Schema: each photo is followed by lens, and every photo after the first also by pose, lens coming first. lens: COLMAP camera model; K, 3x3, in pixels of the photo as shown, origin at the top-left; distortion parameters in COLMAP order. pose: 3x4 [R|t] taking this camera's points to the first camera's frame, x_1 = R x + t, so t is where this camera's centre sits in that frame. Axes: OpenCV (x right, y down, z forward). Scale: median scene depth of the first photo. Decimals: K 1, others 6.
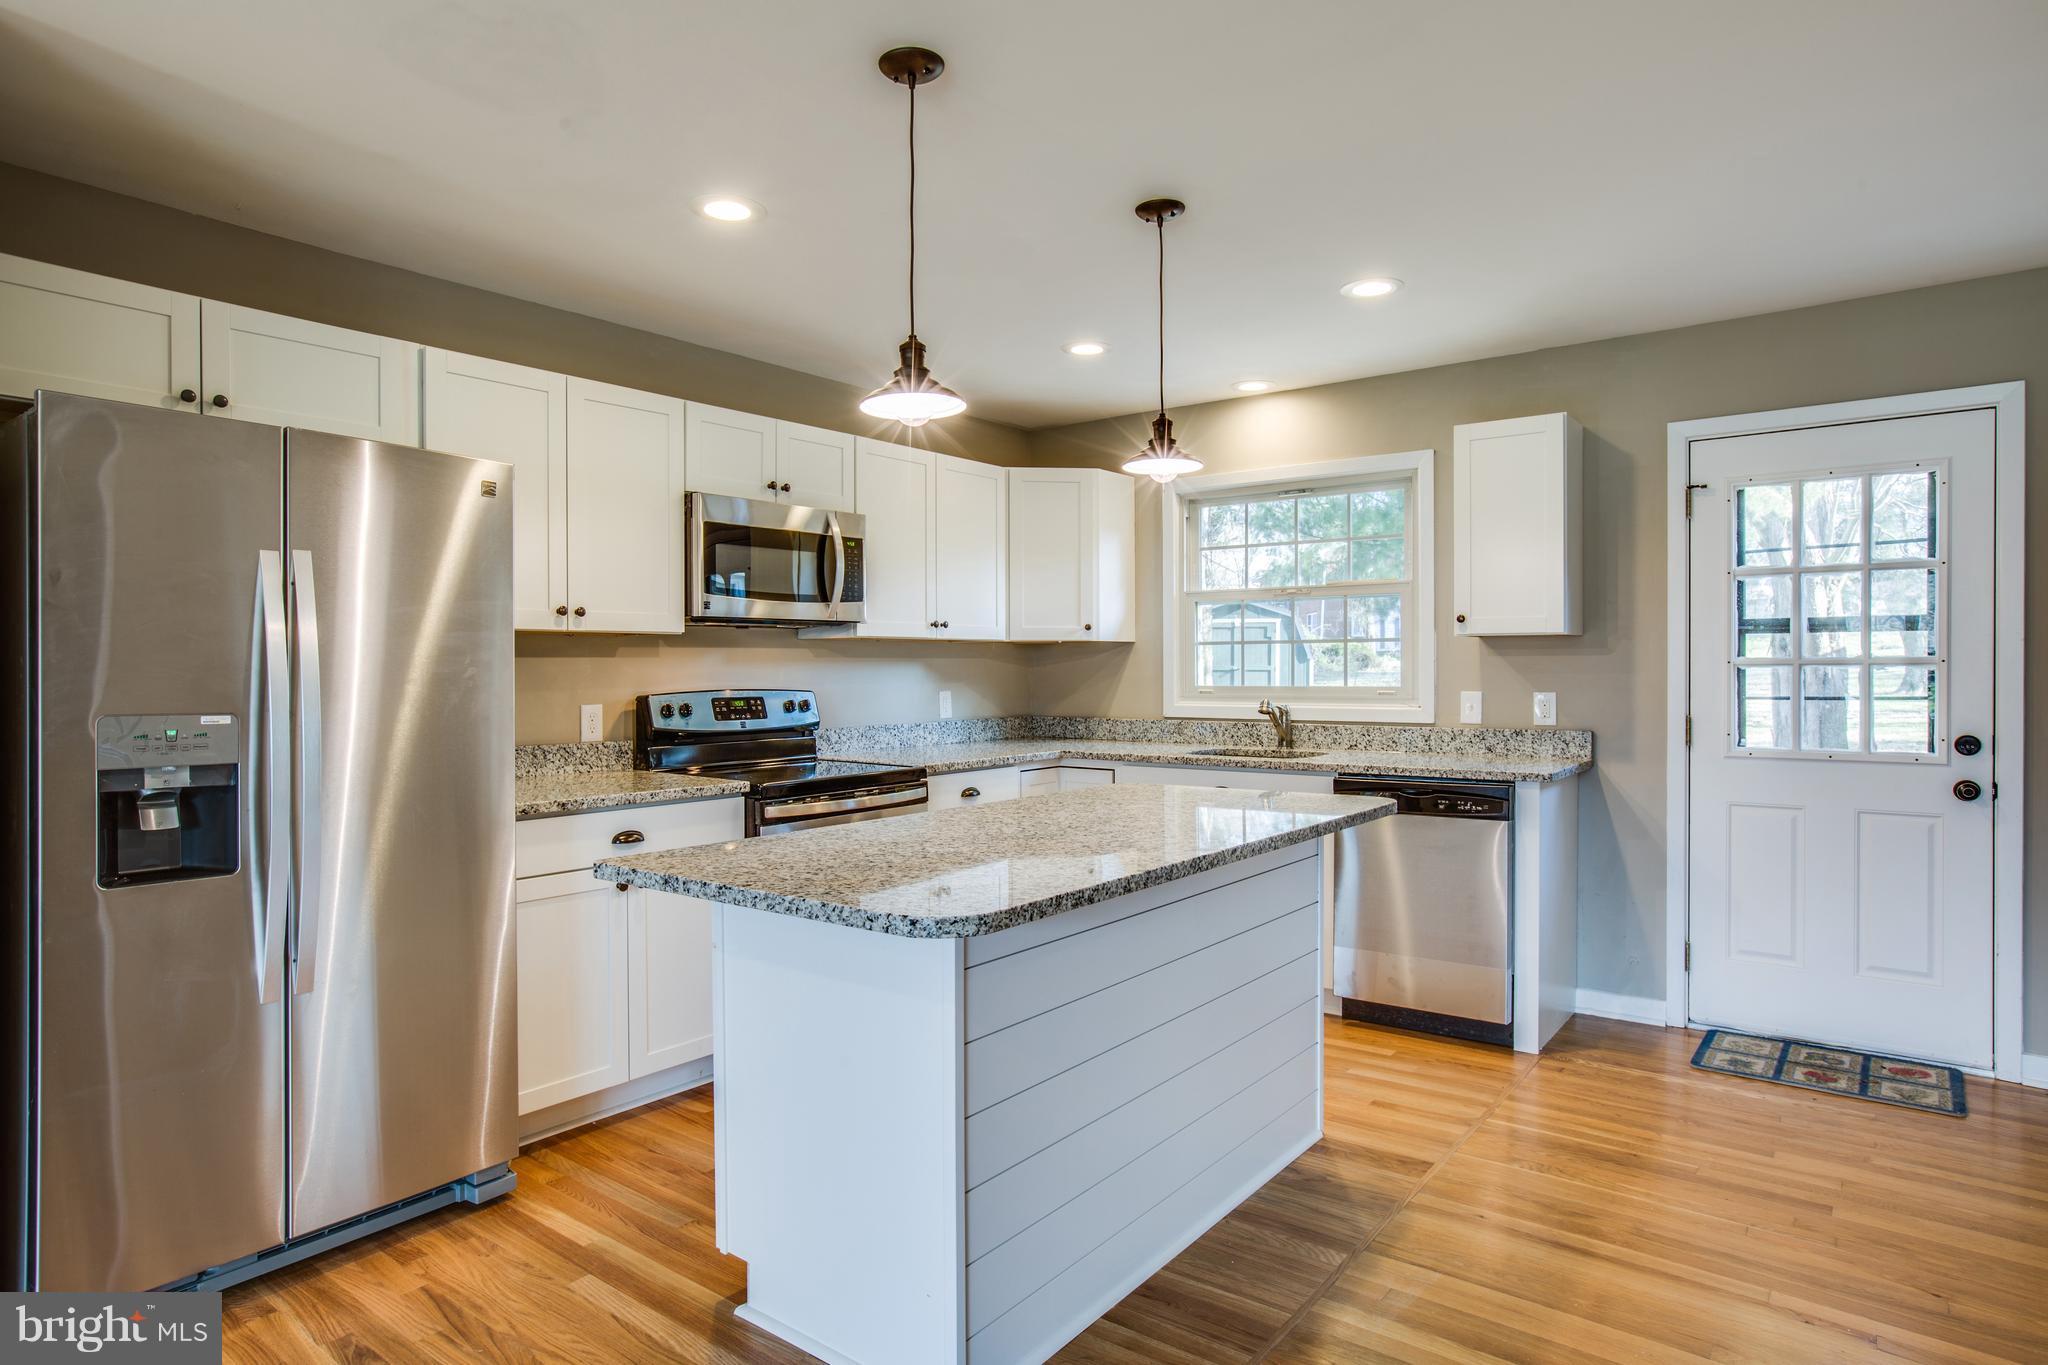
lens RADIAL K [[1152.3, 0, 1012.3], [0, 1152.3, 678.6], [0, 0, 1]] dist [-0.034850, 0.029582]
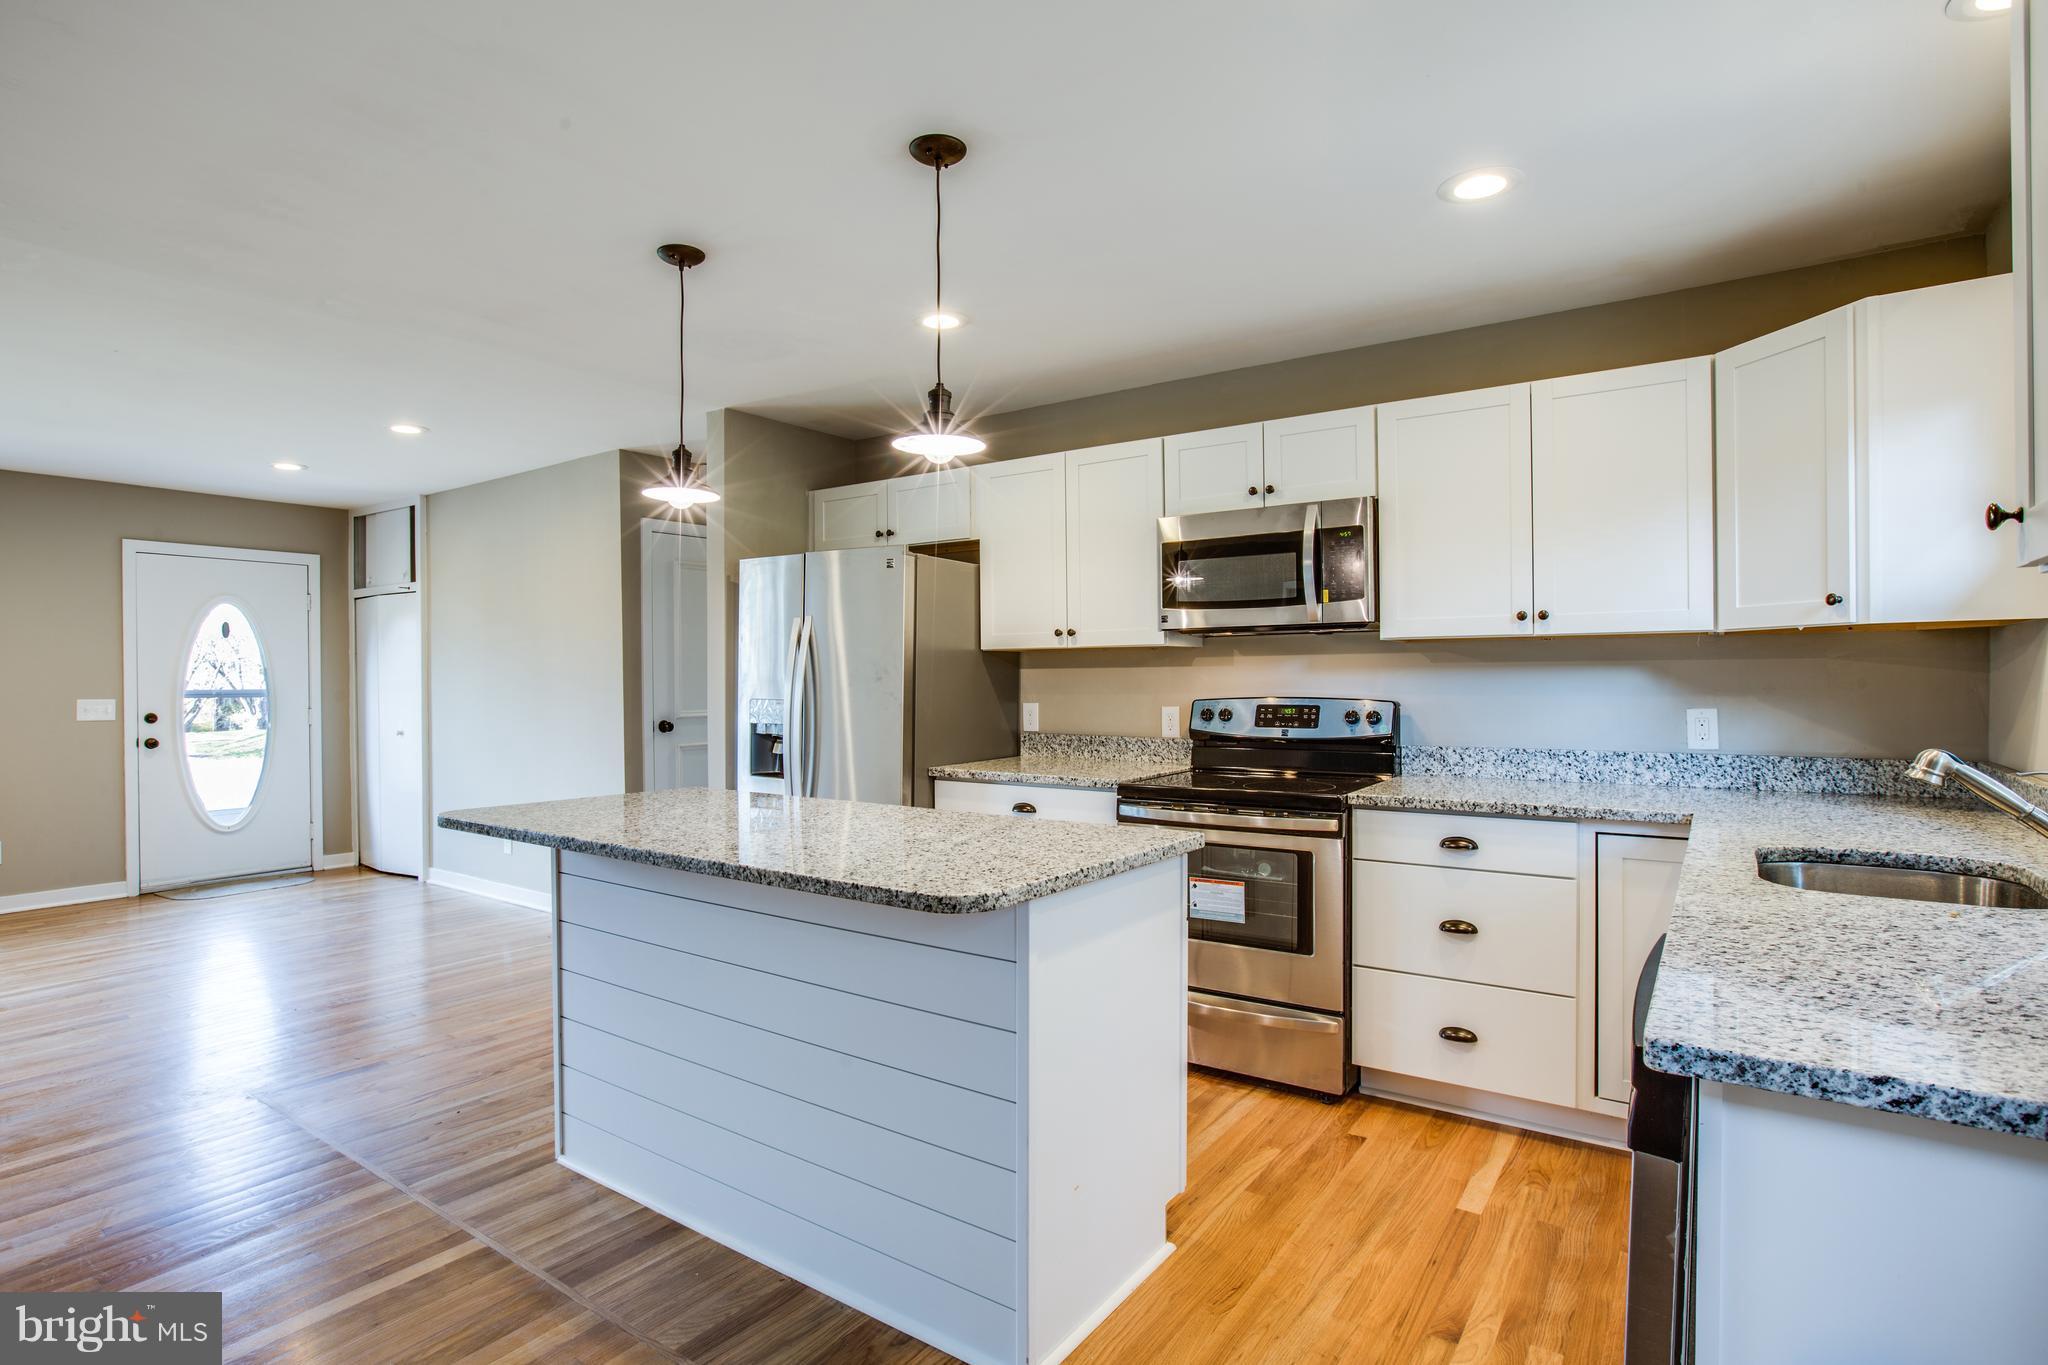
lens RADIAL K [[1028.2, 0, 1020.7], [0, 1028.2, 684.2], [0, 0, 1]] dist [-0.038449, 0.008427]
pose [[0.051532, 0.009600, -0.998625, 0.698788], [-0.003917, 0.999948, 0.009411, -0.010002], [0.998664, 0.003427, 0.051567, 0.795426]]
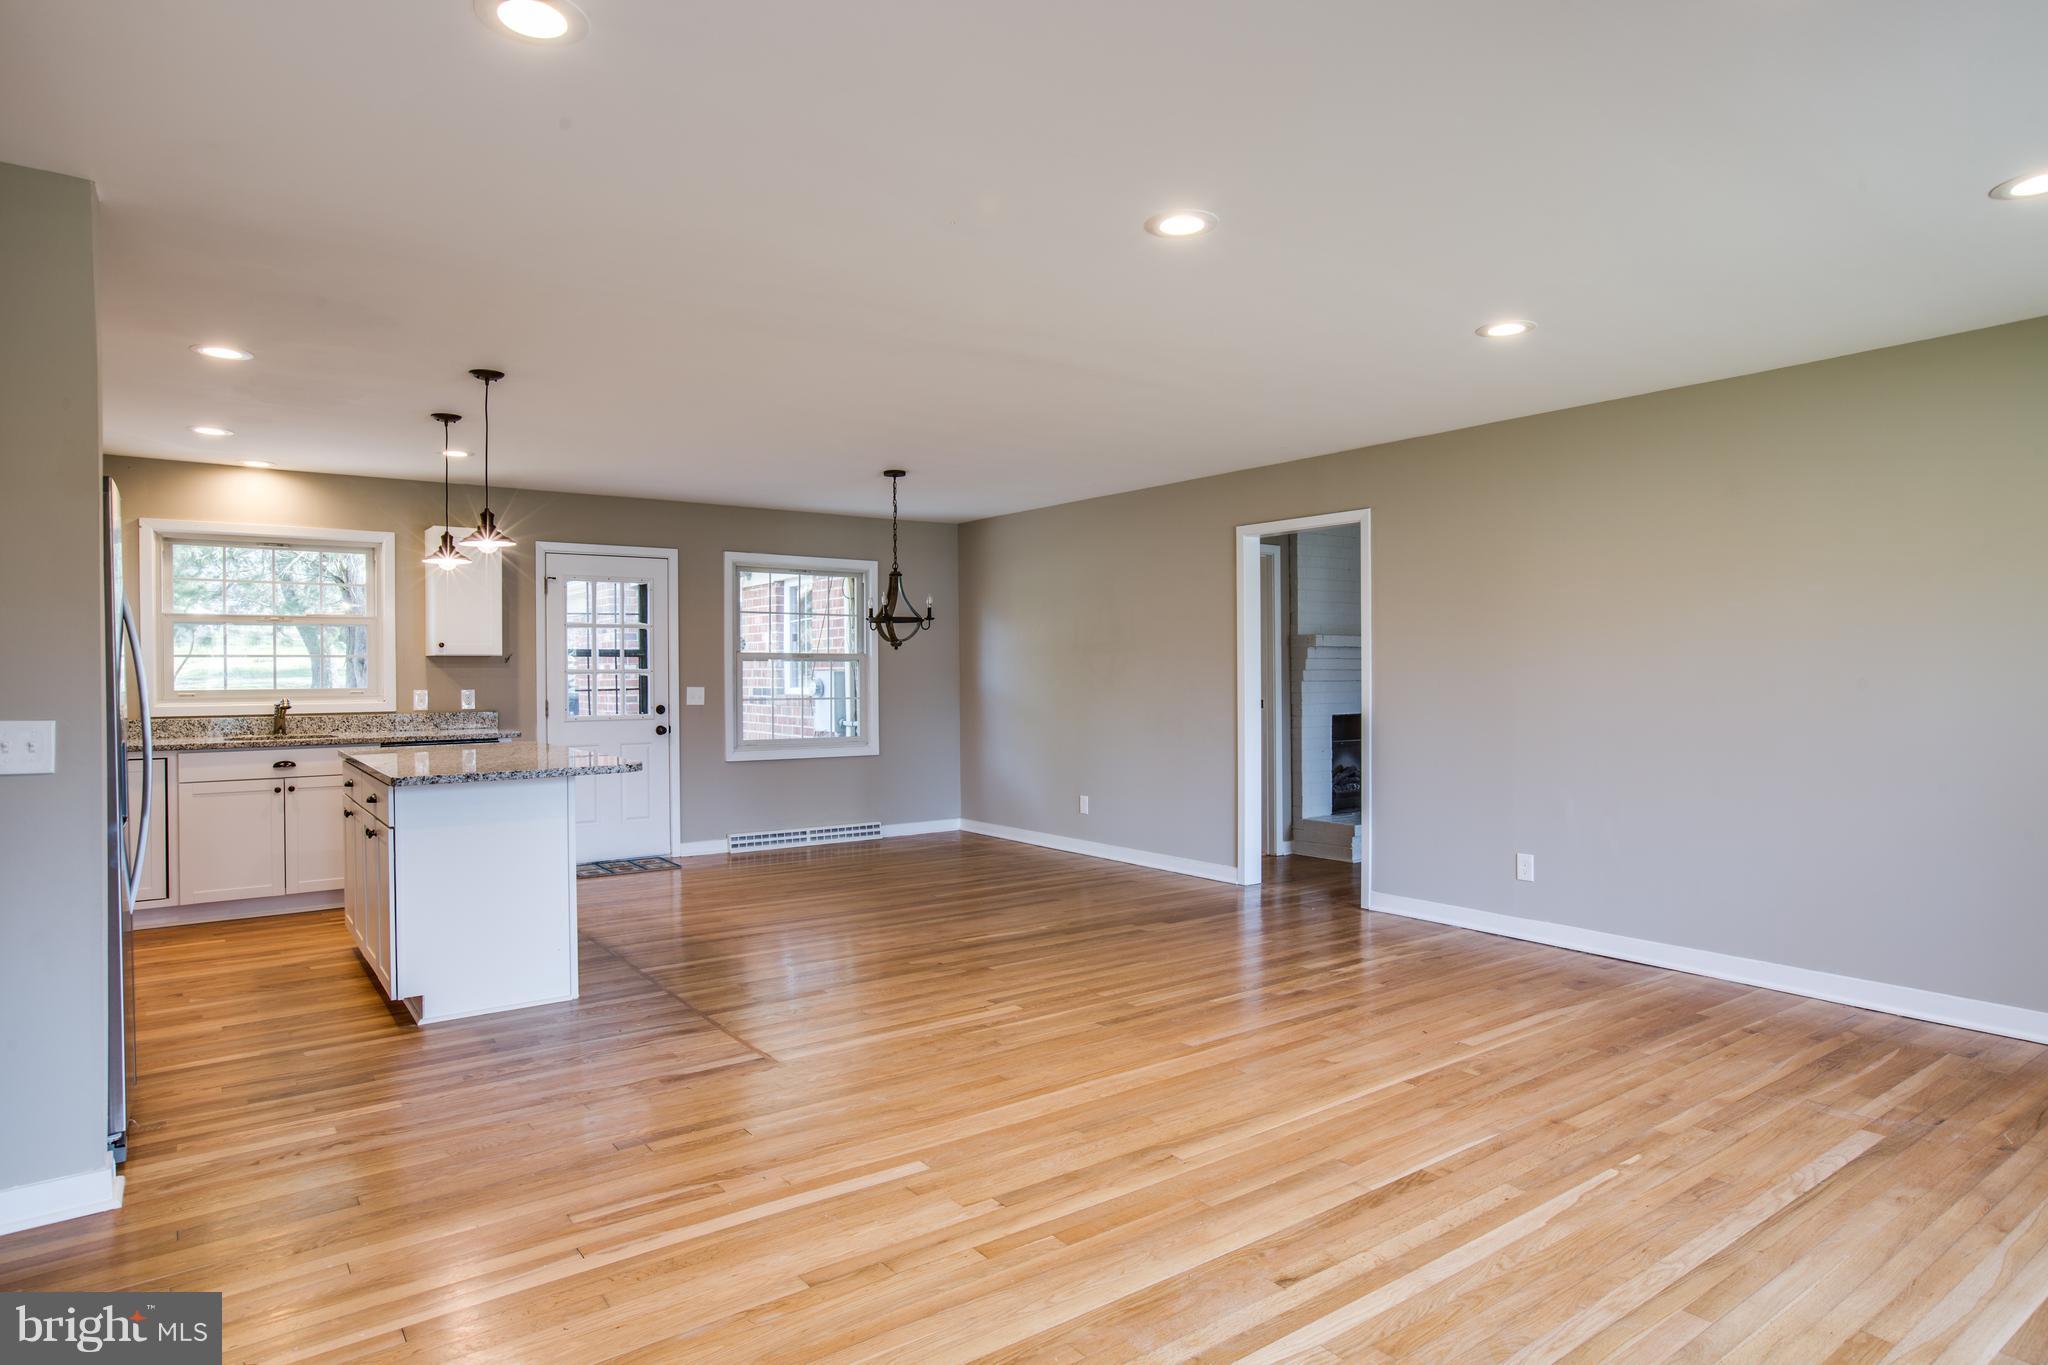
lens RADIAL K [[1152.3, 0, 1010.1], [0, 1152.3, 682.9], [0, 0, 1]] dist [-0.034850, 0.029582]
pose [[0.281485, -0.006579, 0.959543, -1.032993], [0.012411, 0.999918, 0.003215, 0.007187], [-0.959485, 0.011004, 0.281543, -0.260242]]
